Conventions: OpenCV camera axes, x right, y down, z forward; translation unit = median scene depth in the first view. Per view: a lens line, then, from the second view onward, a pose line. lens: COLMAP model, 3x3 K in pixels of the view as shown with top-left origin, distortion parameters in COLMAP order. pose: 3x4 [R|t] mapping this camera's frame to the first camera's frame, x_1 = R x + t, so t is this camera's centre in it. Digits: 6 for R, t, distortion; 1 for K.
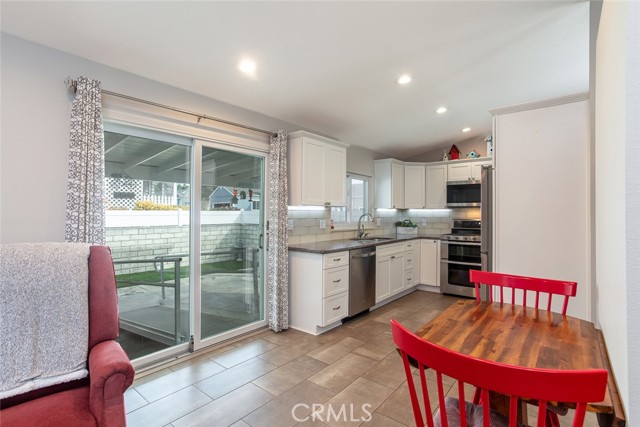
lens RADIAL K [[317.0, 0, 319.0], [0, 317.0, 208.5], [0, 0, 1]] dist [-0.070571, 0.031896]
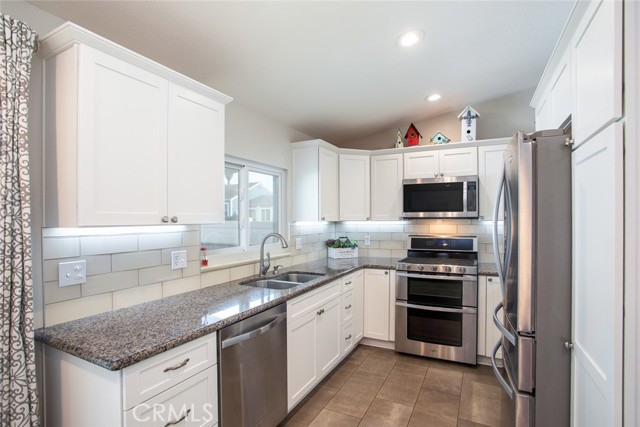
lens RADIAL K [[321.8, 0, 321.1], [0, 321.8, 219.1], [0, 0, 1]] dist [-0.077872, 0.031845]
pose [[0.976571, -0.010761, 0.214925, 0.103731], [0.007228, 0.999826, 0.017218, -0.016852], [-0.215072, -0.015261, 0.976479, 0.407513]]
